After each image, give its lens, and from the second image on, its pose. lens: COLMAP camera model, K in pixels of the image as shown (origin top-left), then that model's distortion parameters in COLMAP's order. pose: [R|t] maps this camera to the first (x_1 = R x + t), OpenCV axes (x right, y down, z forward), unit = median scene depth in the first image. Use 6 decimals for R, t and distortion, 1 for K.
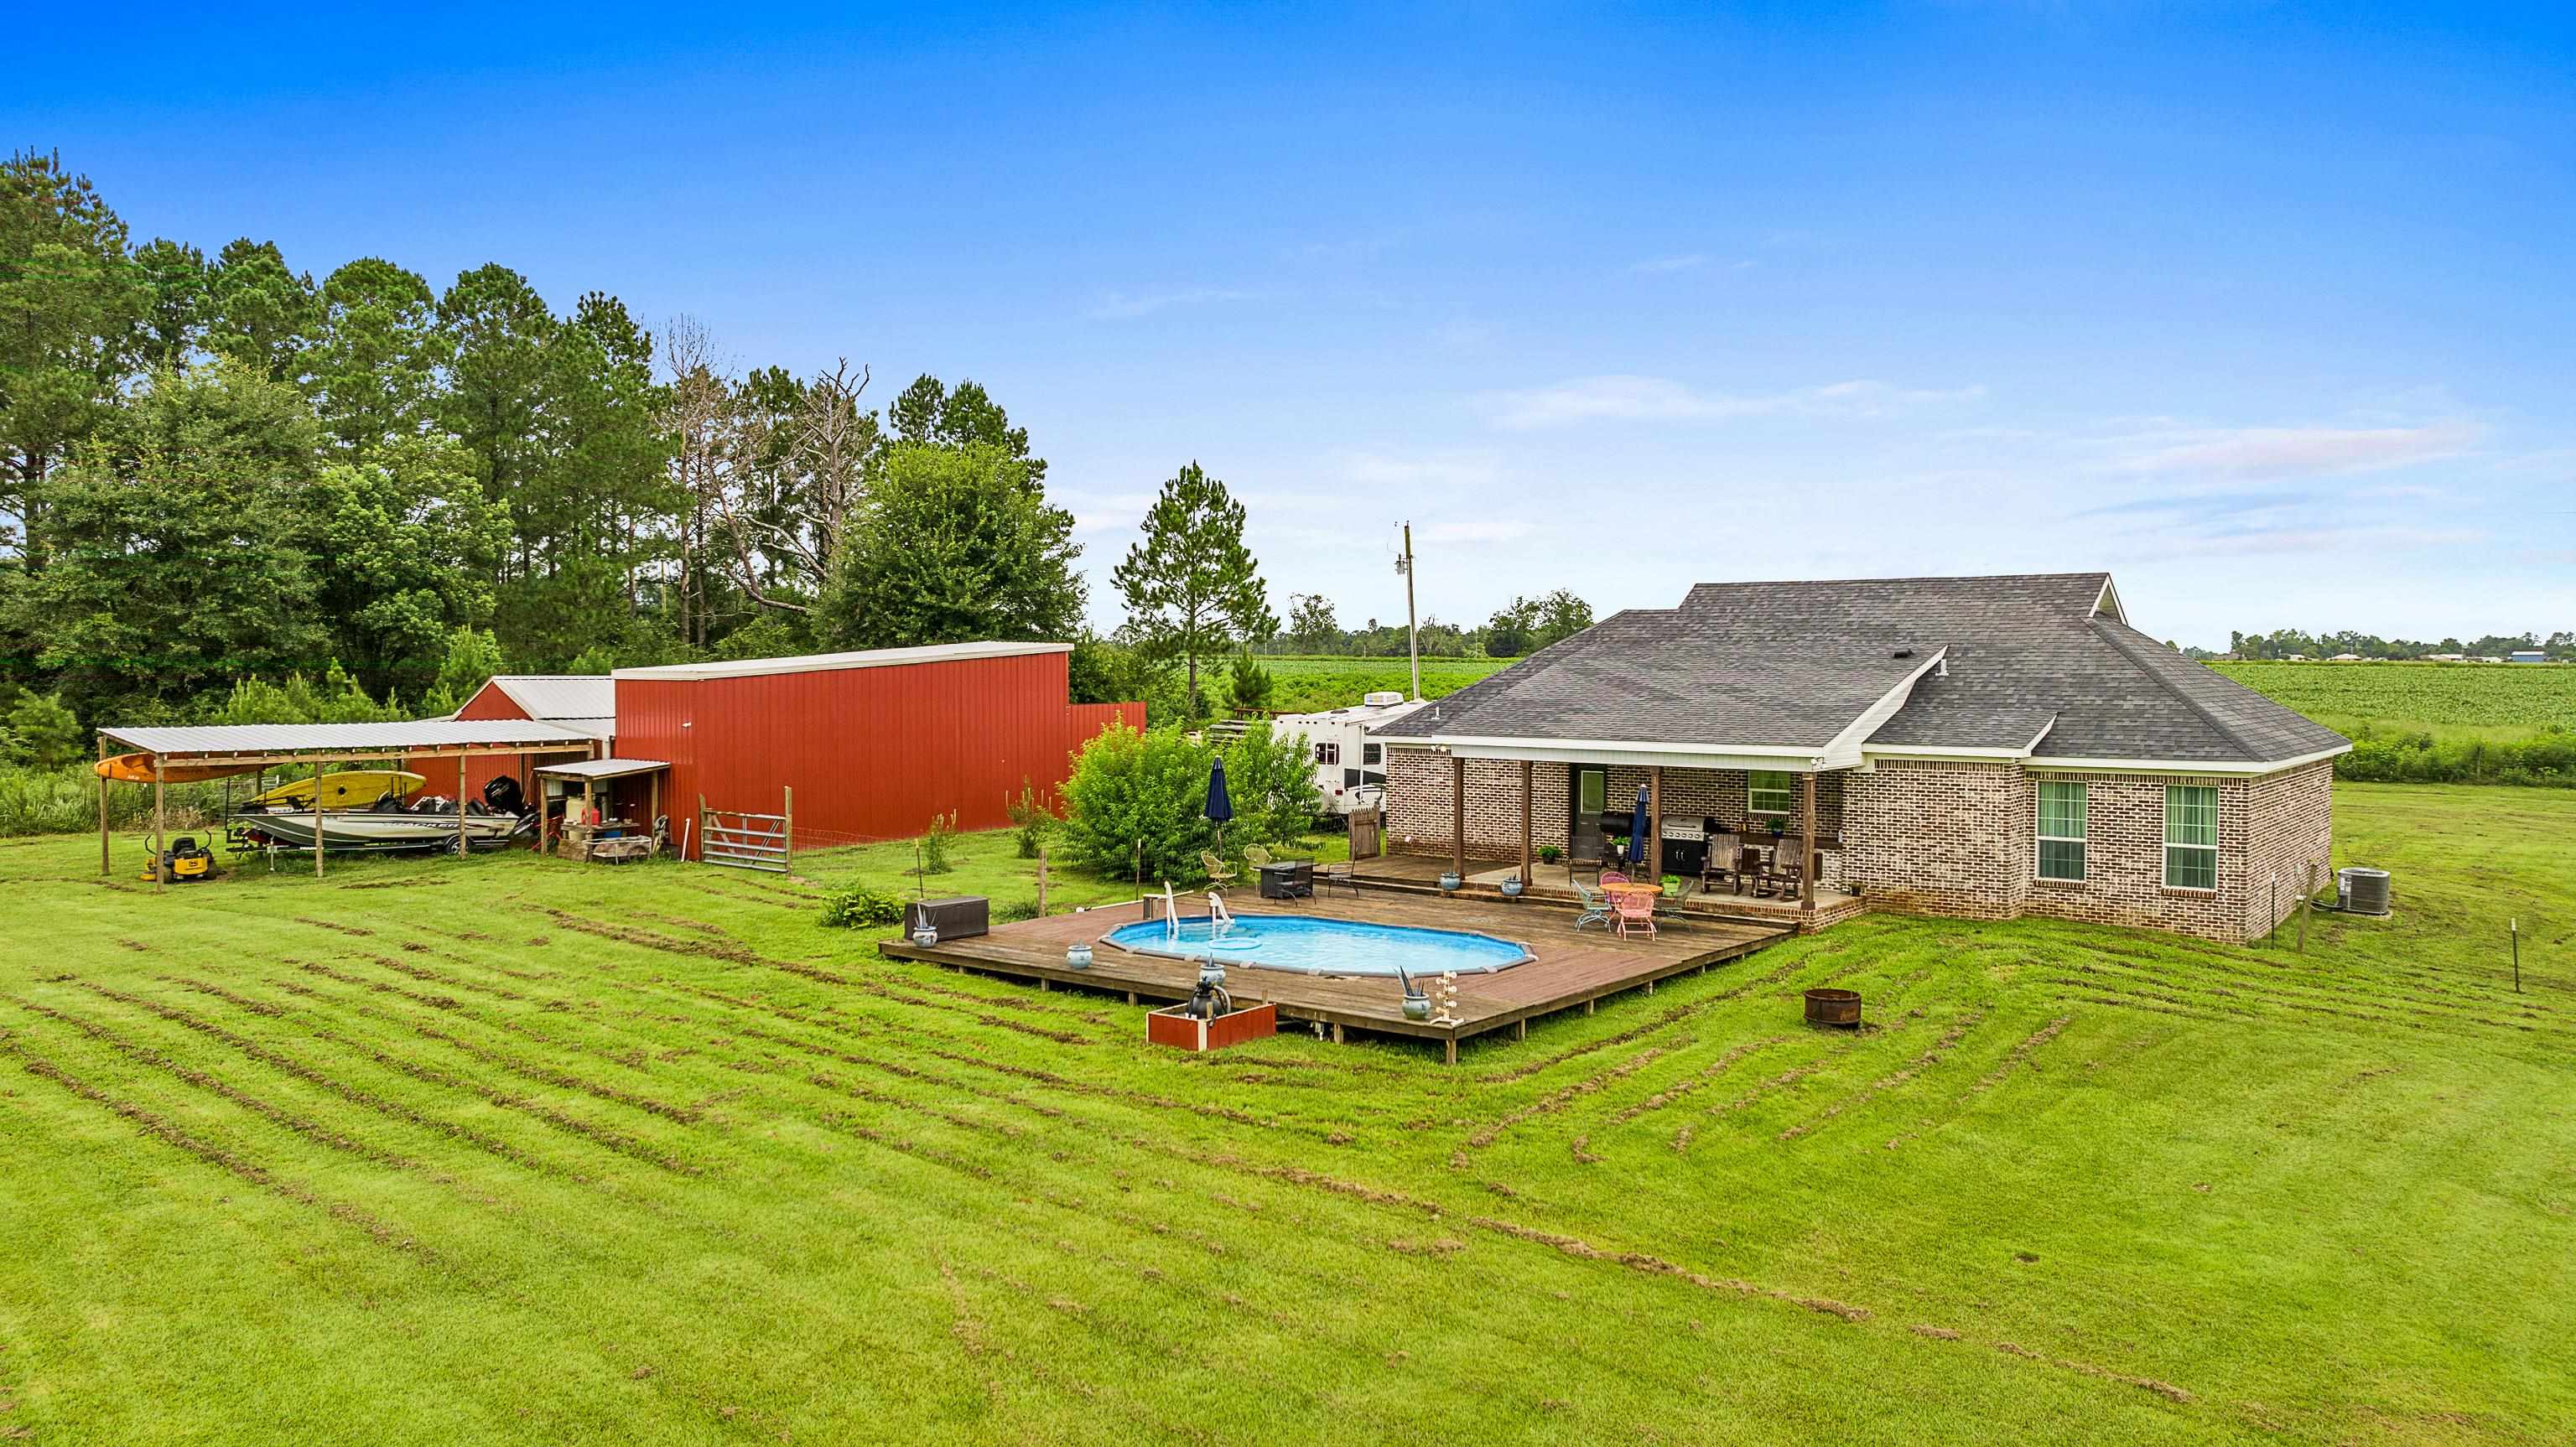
lens RADIAL K [[1803.3, 0, 1289.7], [0, 1803.3, 713.0], [0, 0, 1]] dist [-0.006711, -0.003728]
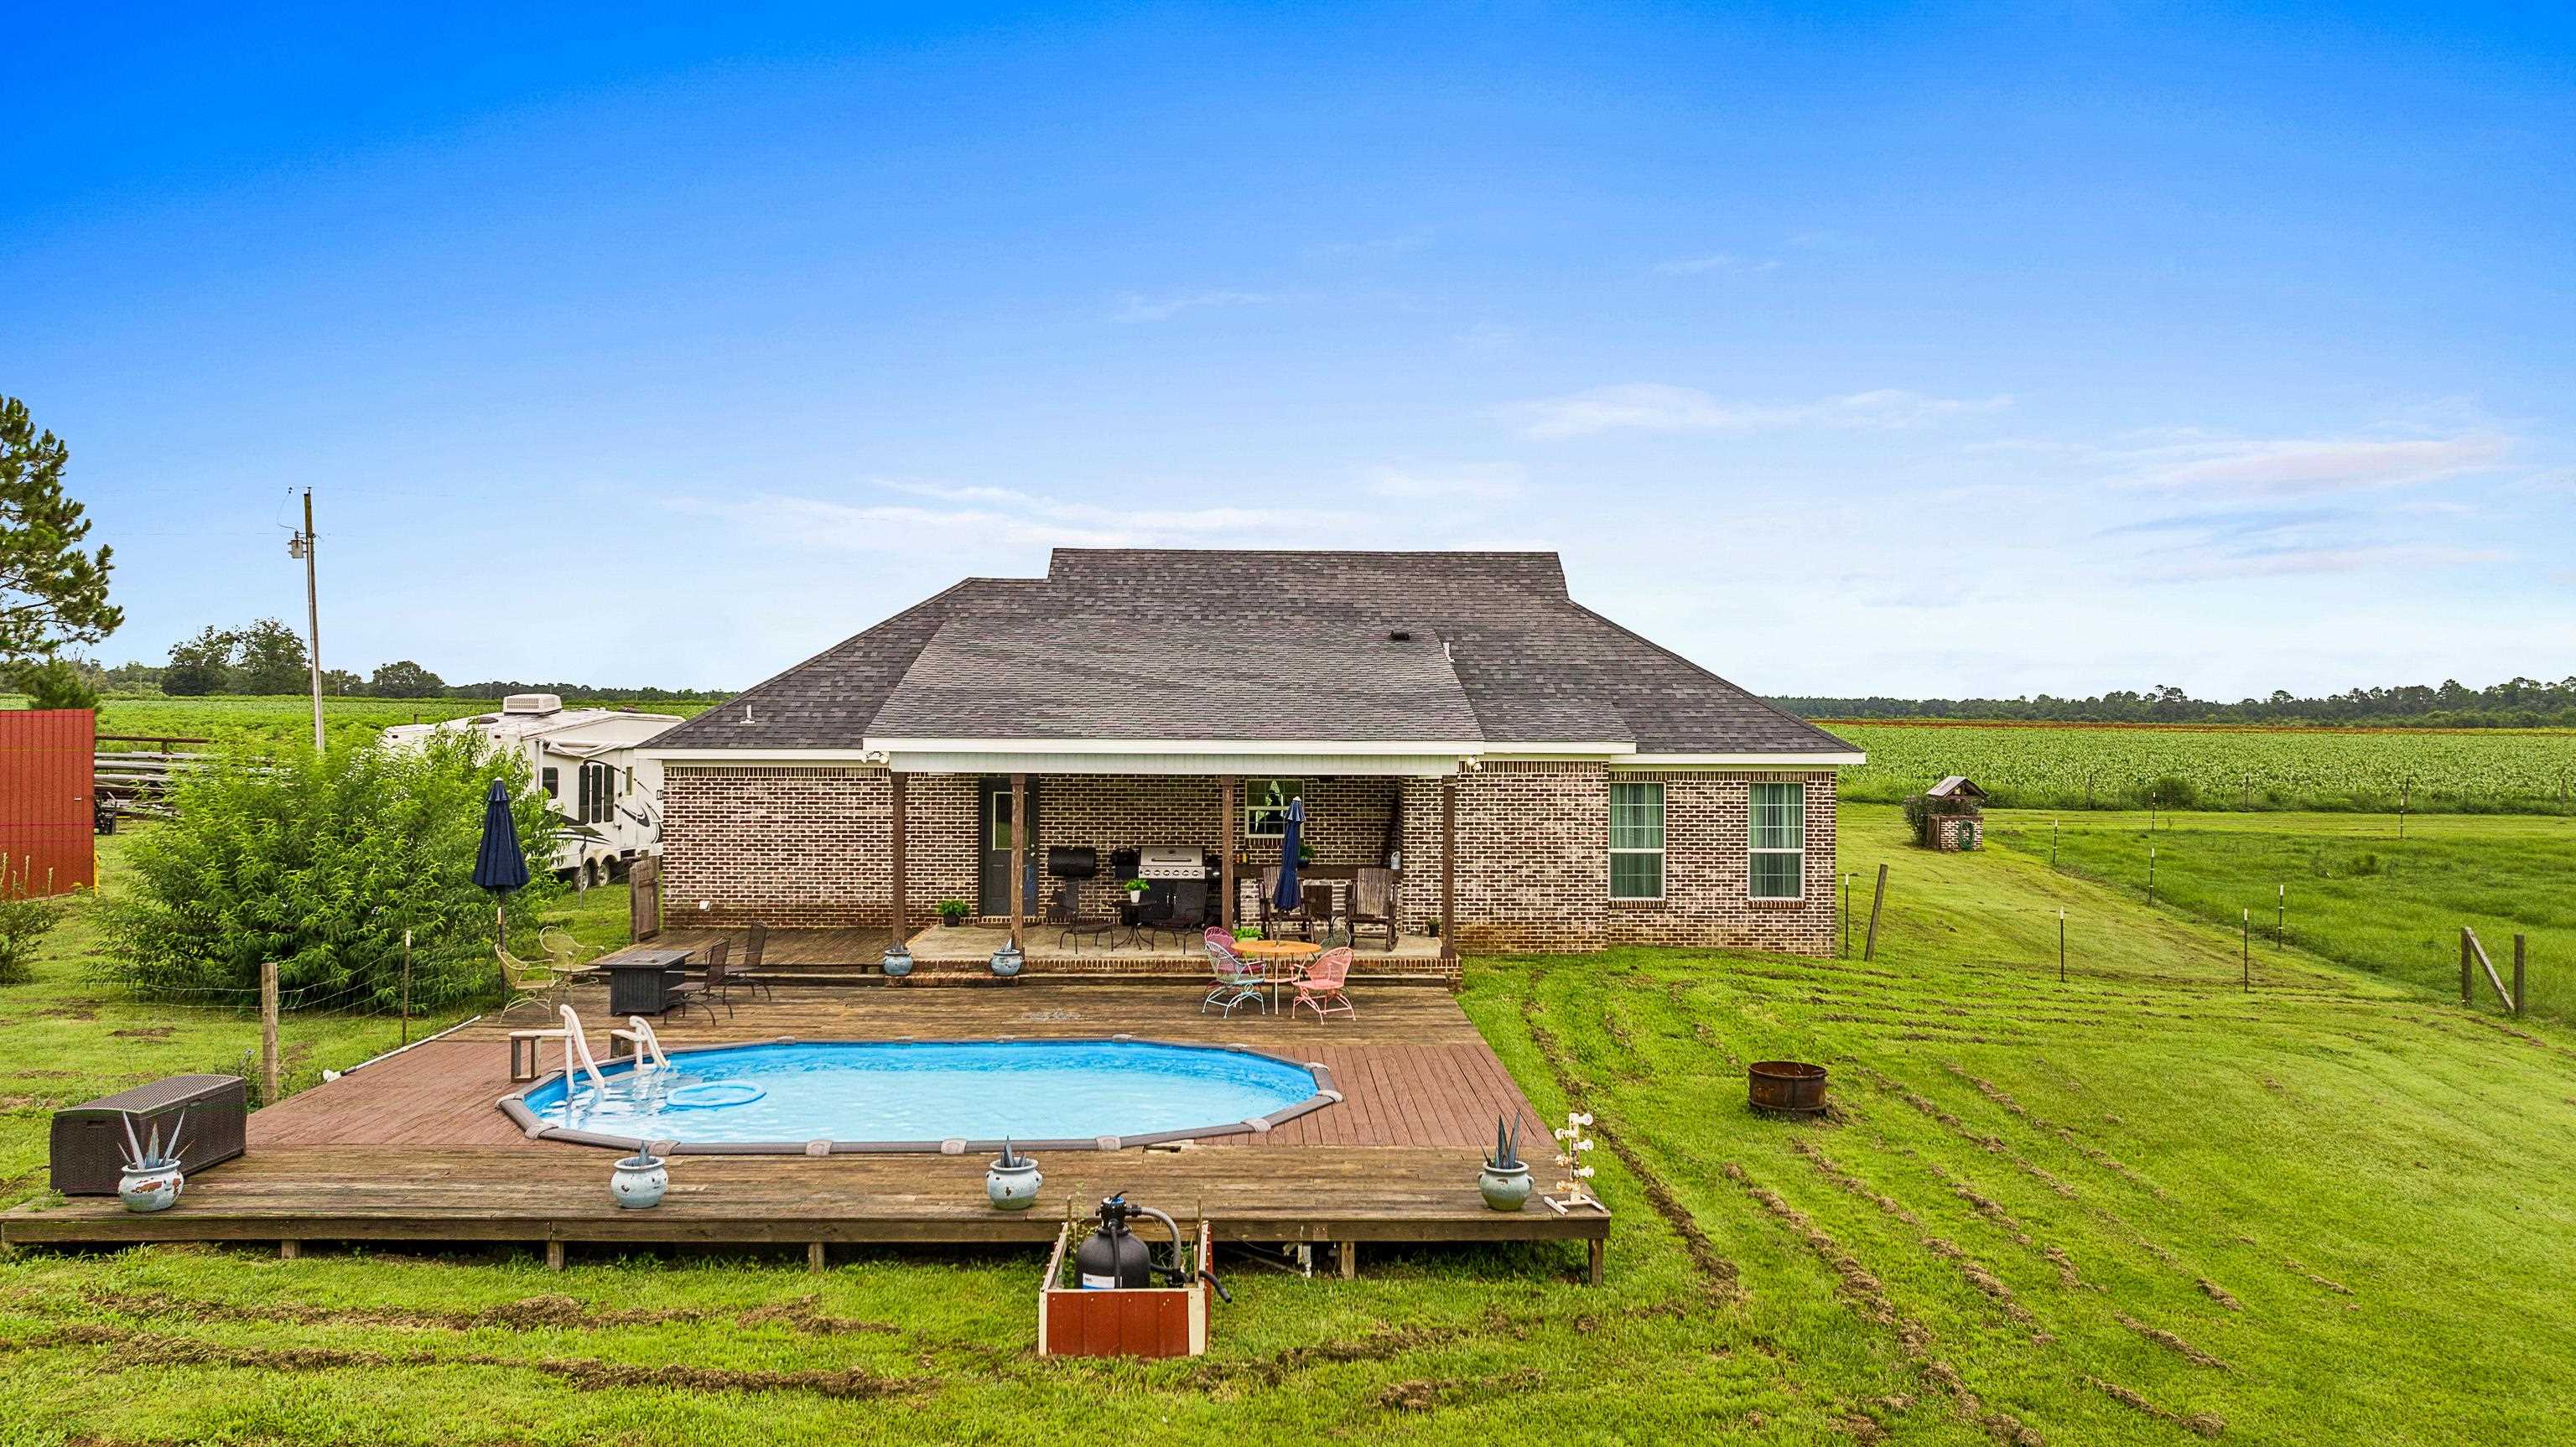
lens RADIAL K [[1803.3, 0, 1286.3], [0, 1803.3, 730.2], [0, 0, 1]] dist [-0.006711, -0.003728]
pose [[0.772634, -0.002563, 0.634846, -0.238584], [0.013529, 0.999831, -0.012429, 0.021266], [-0.634707, 0.018191, 0.772539, 0.442802]]
